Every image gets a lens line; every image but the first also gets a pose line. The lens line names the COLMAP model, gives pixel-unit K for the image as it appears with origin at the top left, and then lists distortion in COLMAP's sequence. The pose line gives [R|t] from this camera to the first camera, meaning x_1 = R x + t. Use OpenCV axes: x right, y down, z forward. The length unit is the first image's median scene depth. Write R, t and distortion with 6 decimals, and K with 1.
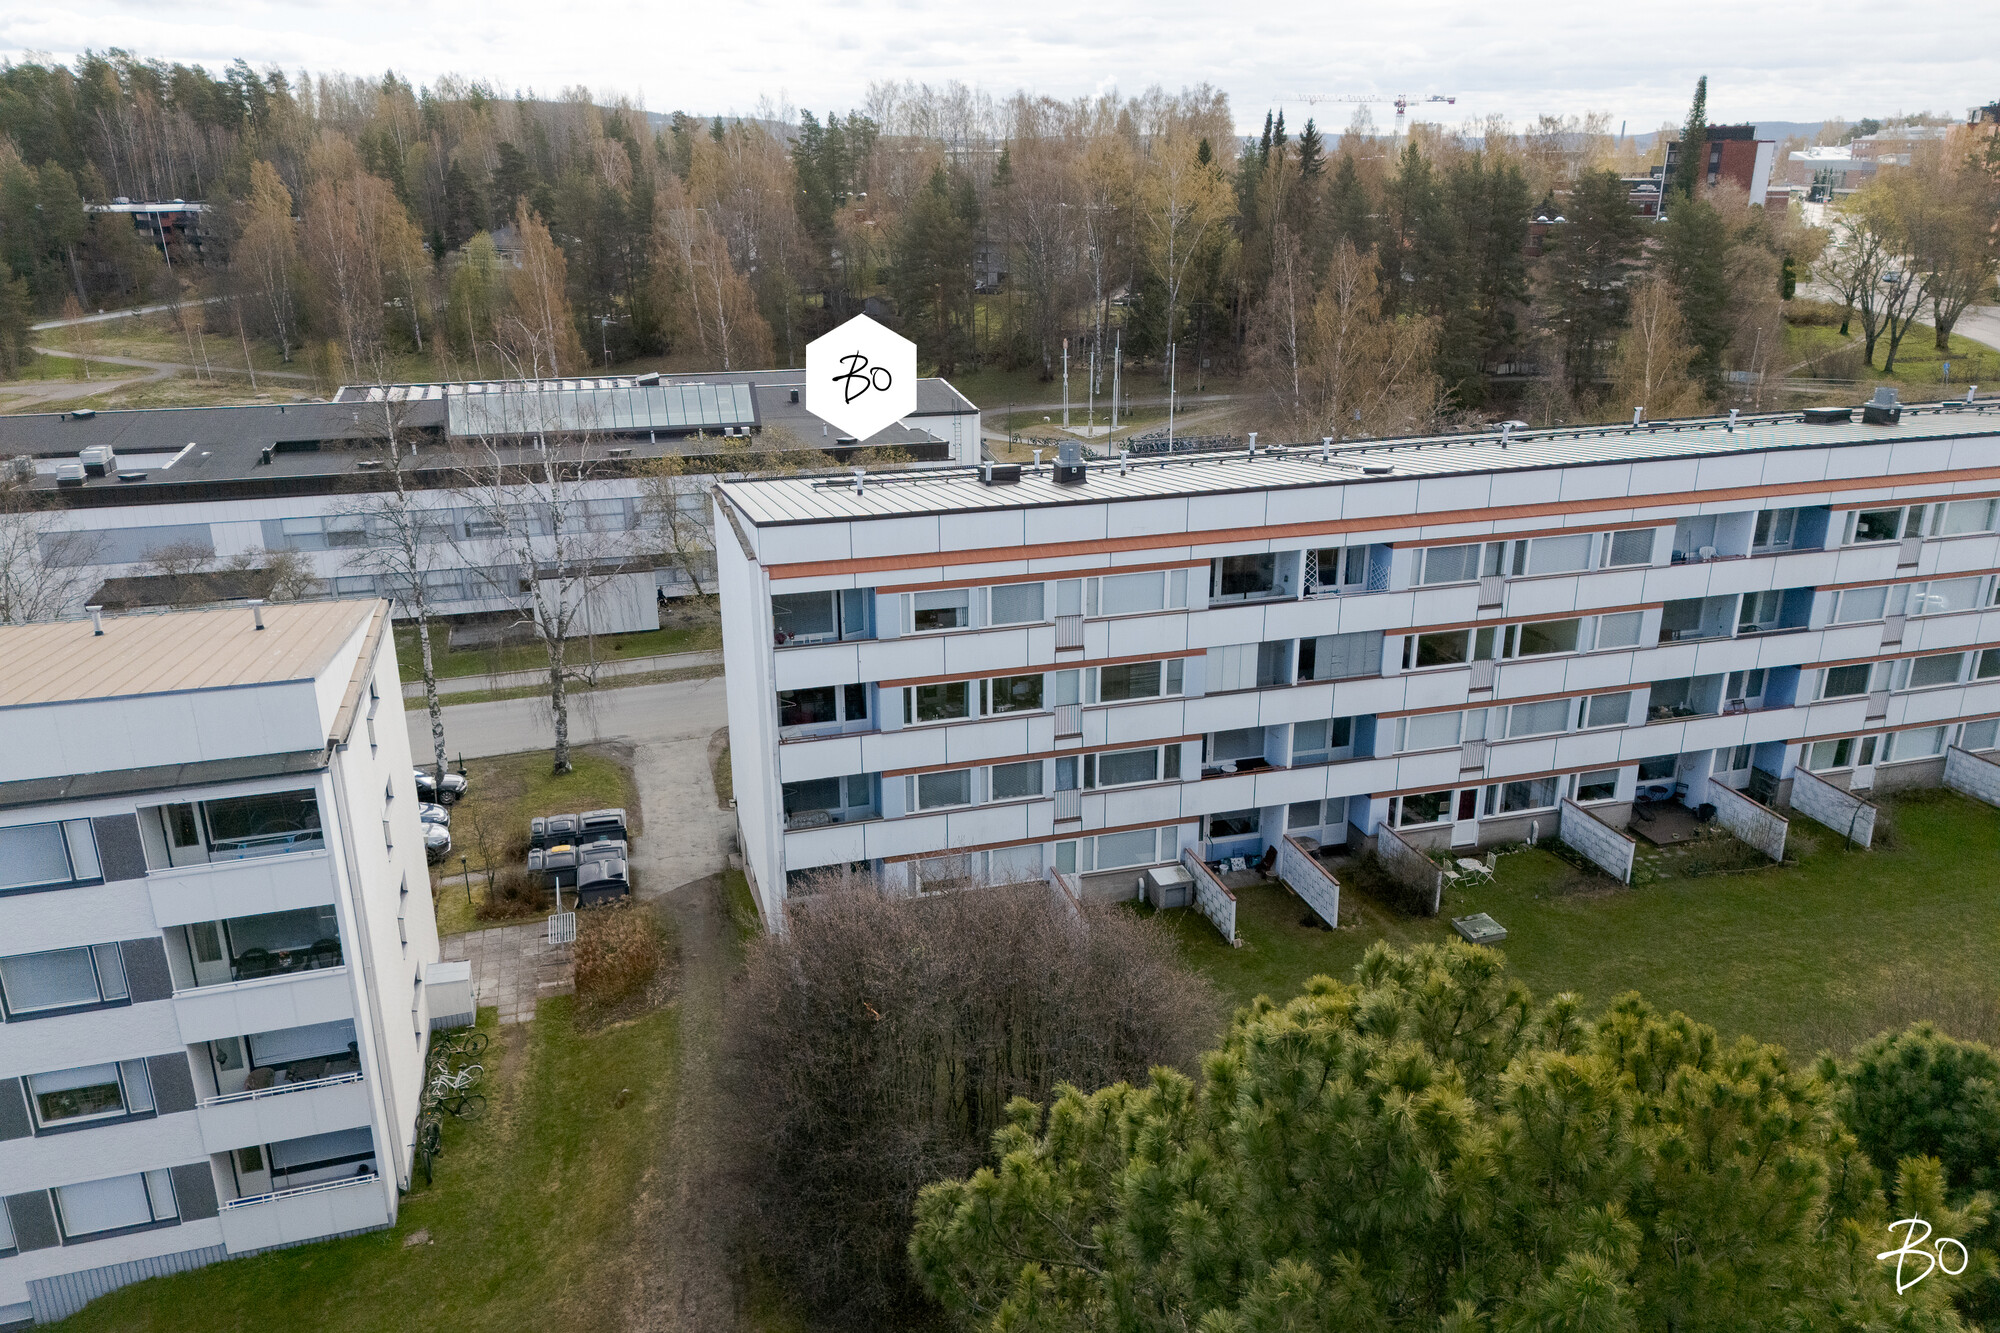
lens RADIAL K [[1454.7, 0, 1009.8], [0, 1454.7, 651.0], [0, 0, 1]] dist [0.121011, -0.149939]
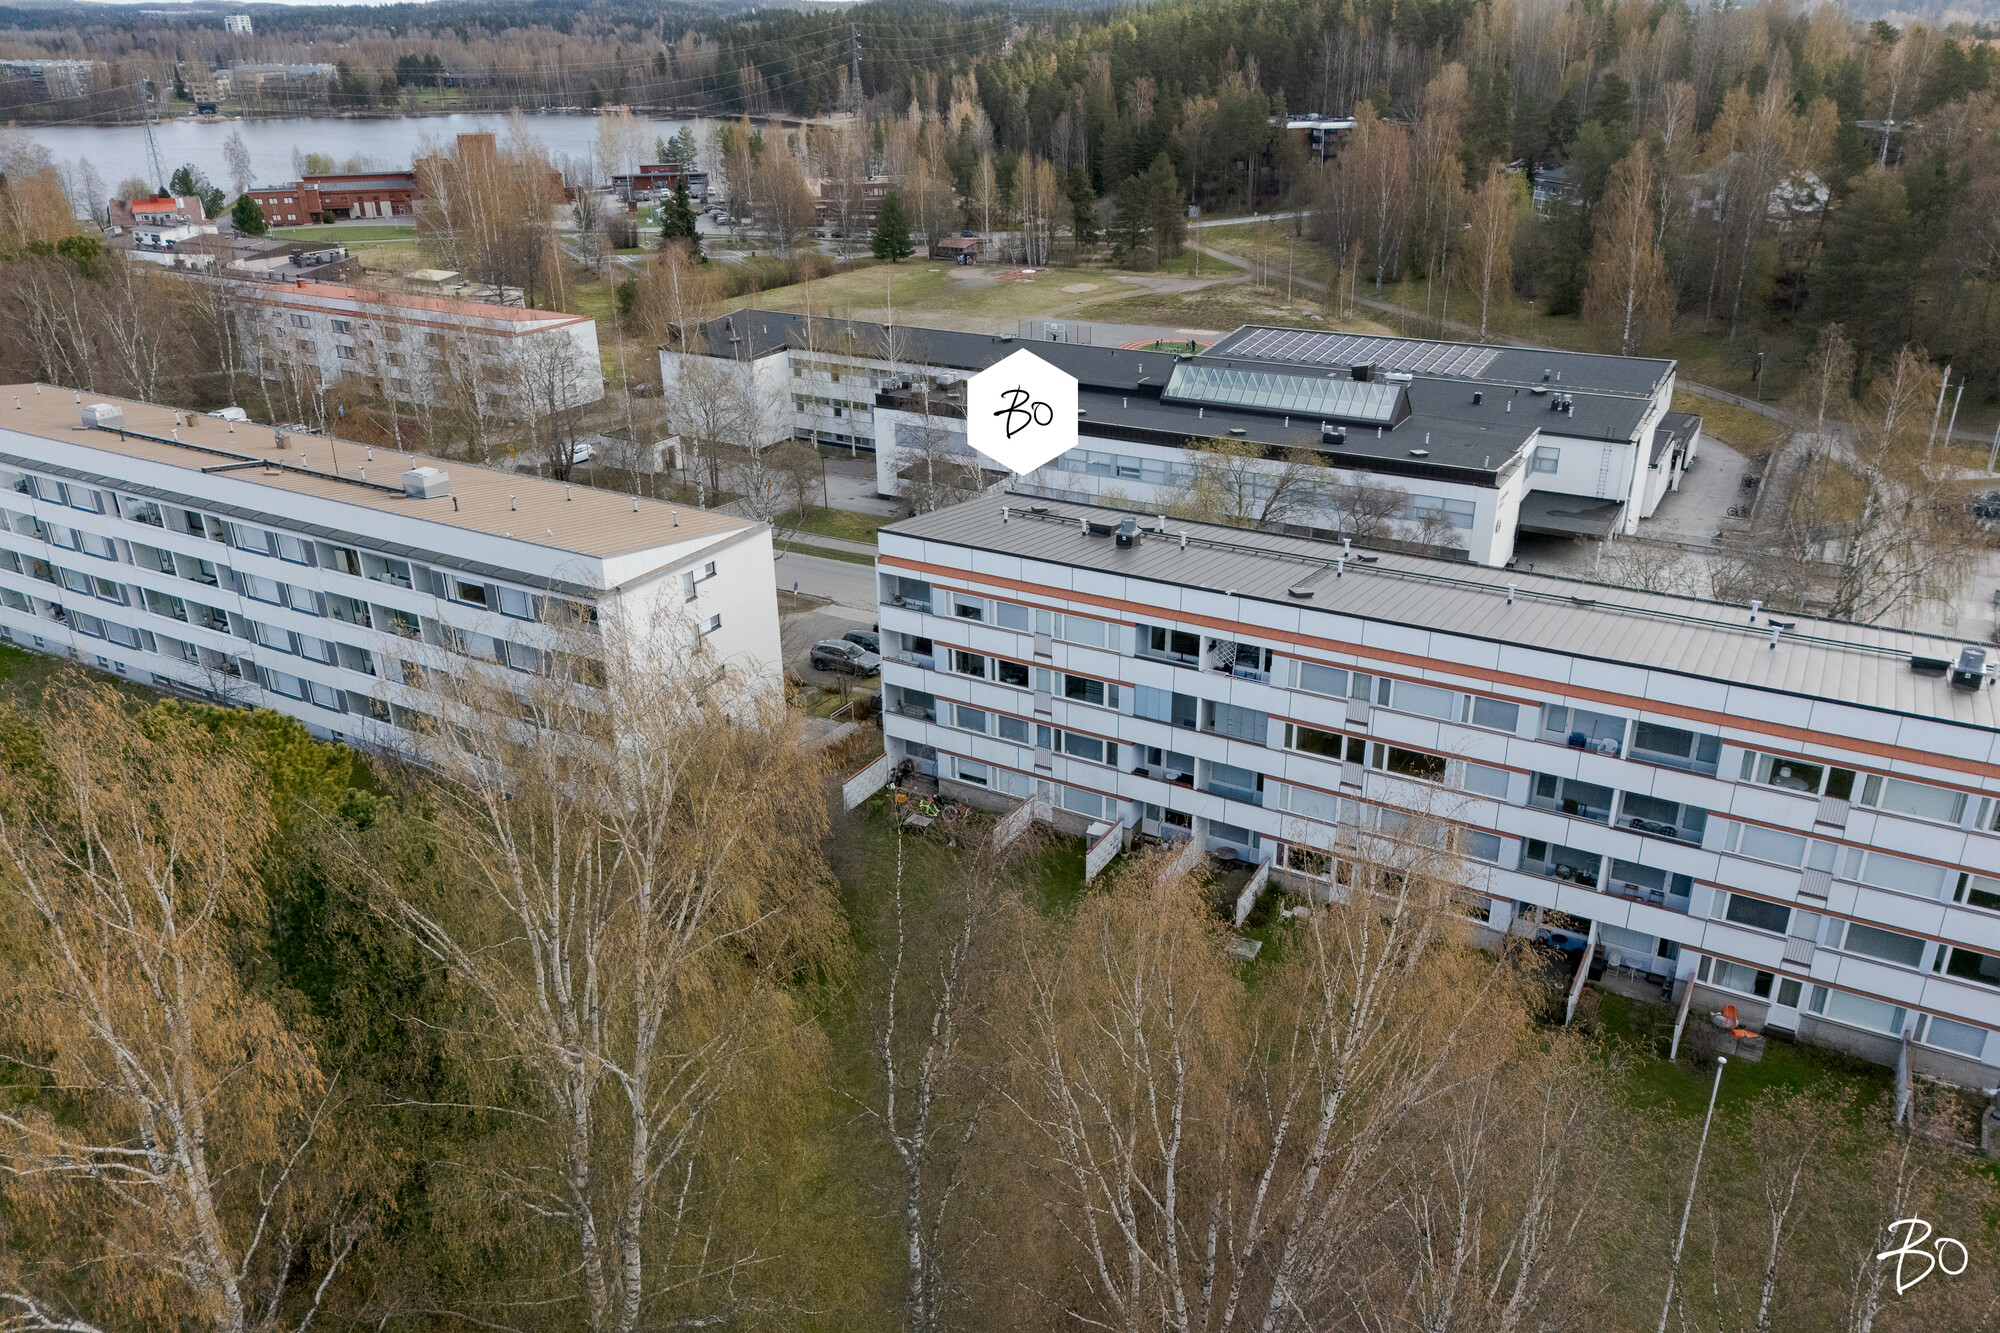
lens RADIAL K [[1454.7, 0, 1009.8], [0, 1454.7, 651.0], [0, 0, 1]] dist [0.121011, -0.149939]
pose [[0.691745, 0.282125, -0.664752, 0.933112], [-0.226251, 0.958852, 0.171504, -0.234886], [0.685784, 0.031764, 0.727112, -0.098964]]
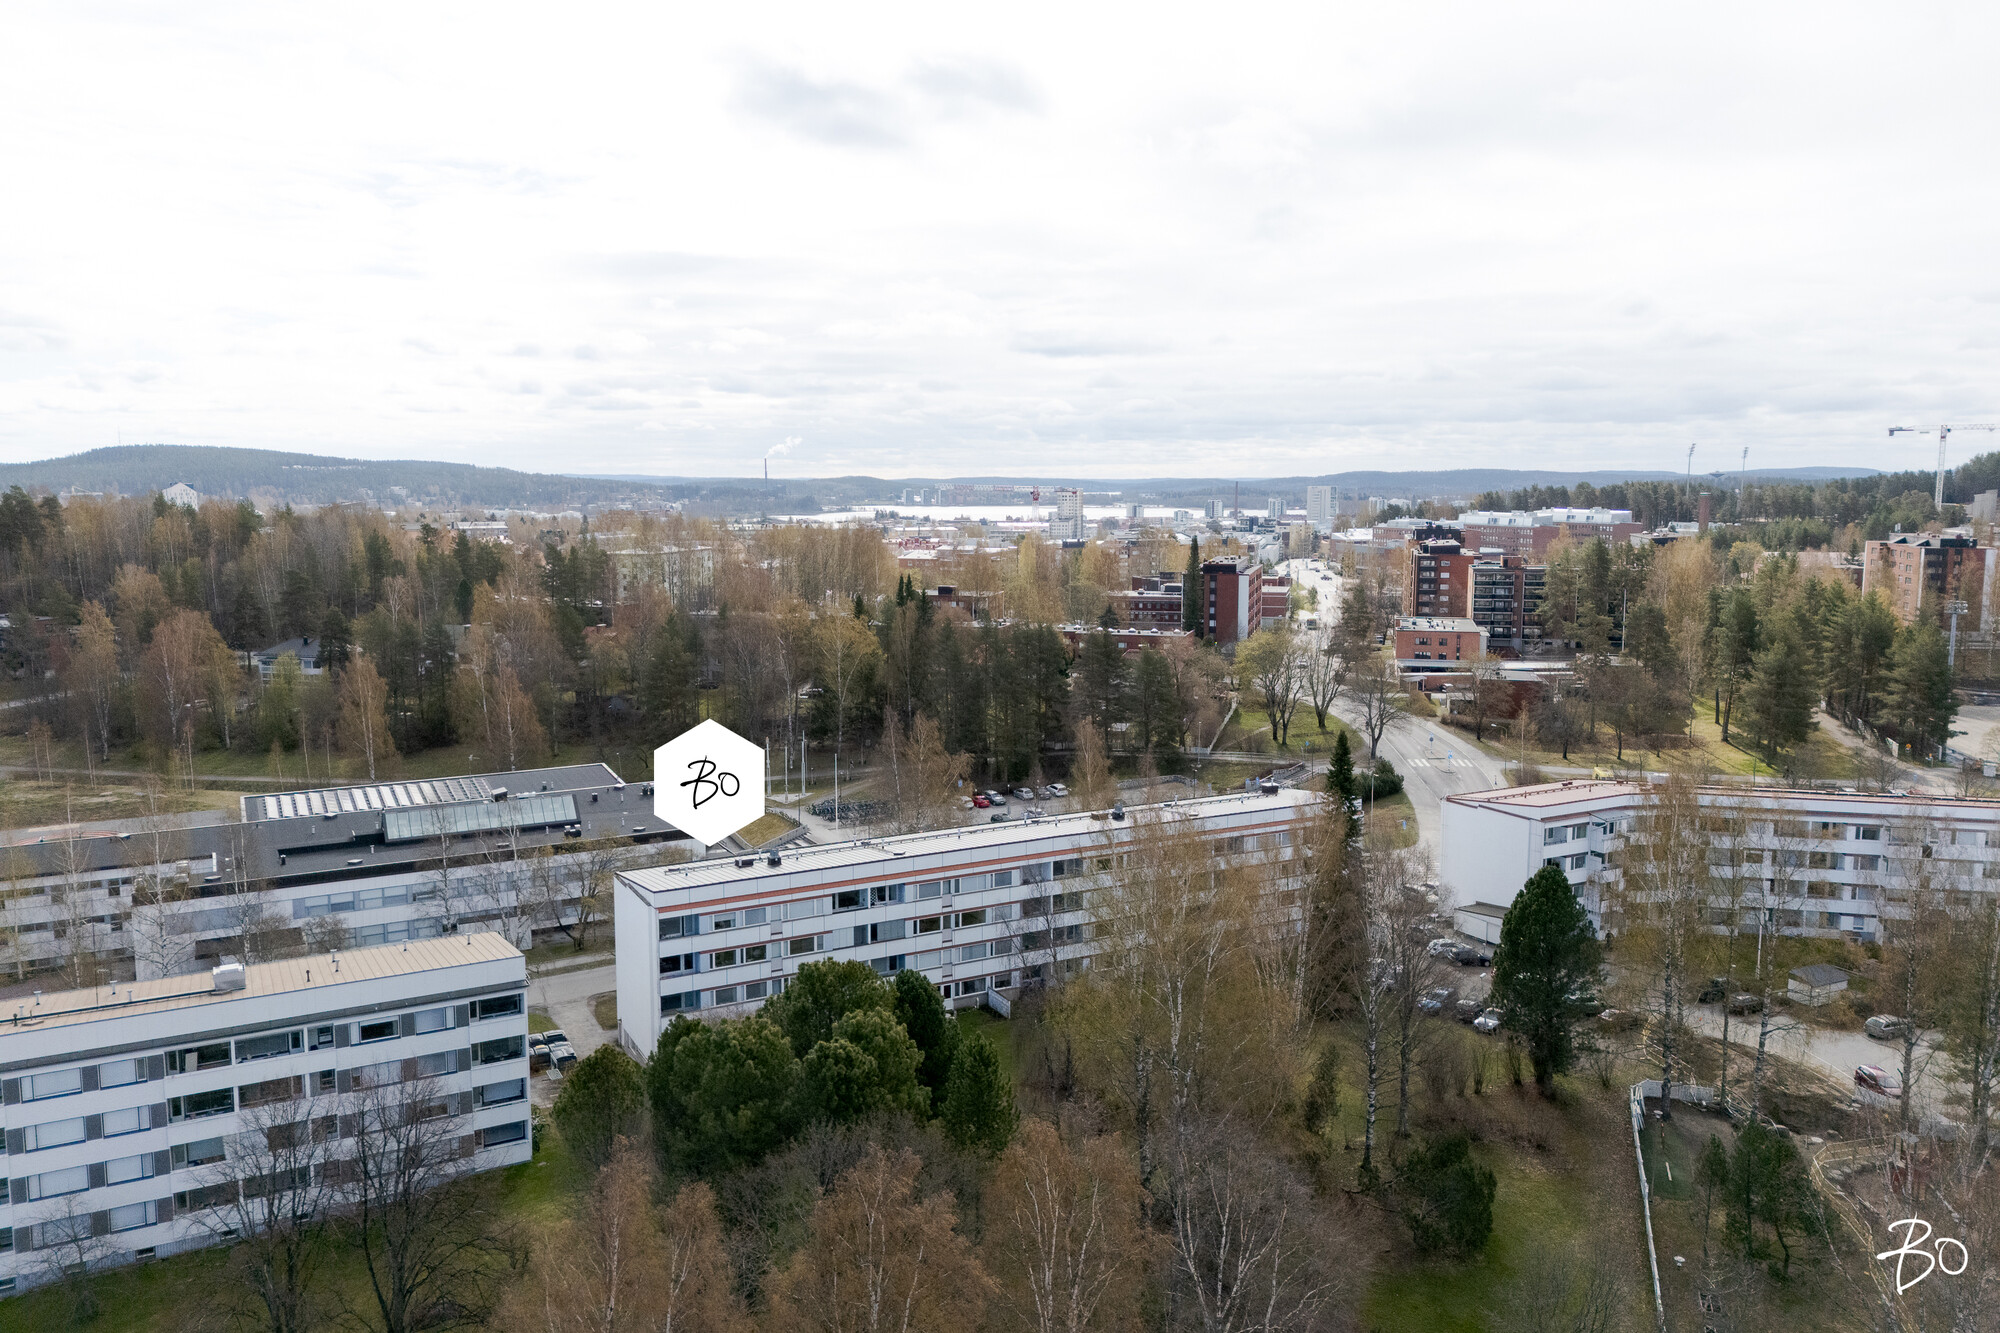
lens RADIAL K [[1454.7, 0, 1009.8], [0, 1454.7, 651.0], [0, 0, 1]] dist [0.121011, -0.149939]
pose [[0.978781, -0.020895, 0.203839, -0.065174], [0.063610, 0.976625, -0.205324, 0.062167], [-0.194784, 0.213933, 0.957231, -1.488594]]
